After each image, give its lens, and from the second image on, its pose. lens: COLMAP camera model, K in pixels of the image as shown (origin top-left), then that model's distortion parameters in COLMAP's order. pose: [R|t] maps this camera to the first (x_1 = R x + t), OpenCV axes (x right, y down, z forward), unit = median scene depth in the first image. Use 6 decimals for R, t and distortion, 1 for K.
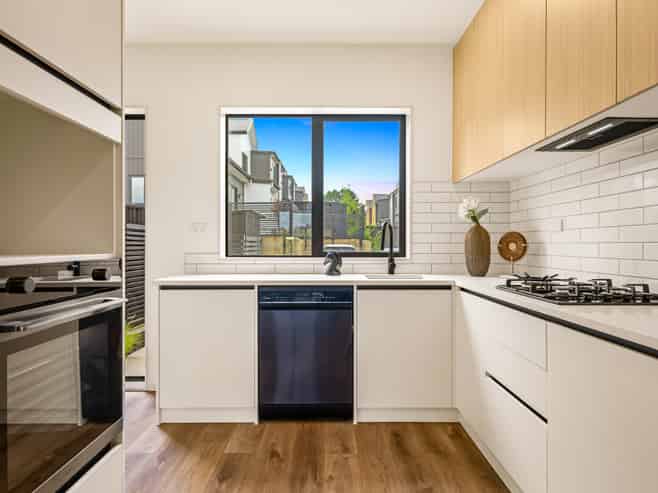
lens RADIAL K [[419.9, 0, 329.0], [0, 419.9, 246.5], [0, 0, 1]] dist [0.000384, 0.000164]
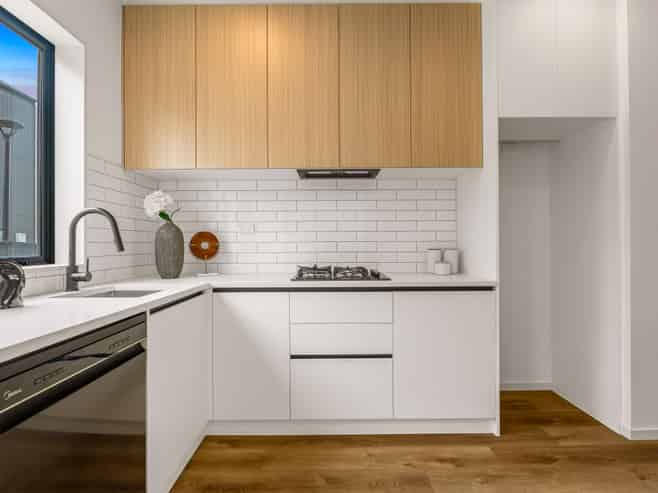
lens RADIAL K [[333.3, 0, 329.0], [0, 333.3, 246.5], [0, 0, 1]] dist [-0.000182, -0.000009]
pose [[0.001257, -0.006770, 0.999976, -0.401000], [0.011273, 0.999914, 0.006756, 0.000063], [-0.999936, 0.011265, 0.001333, 0.685686]]
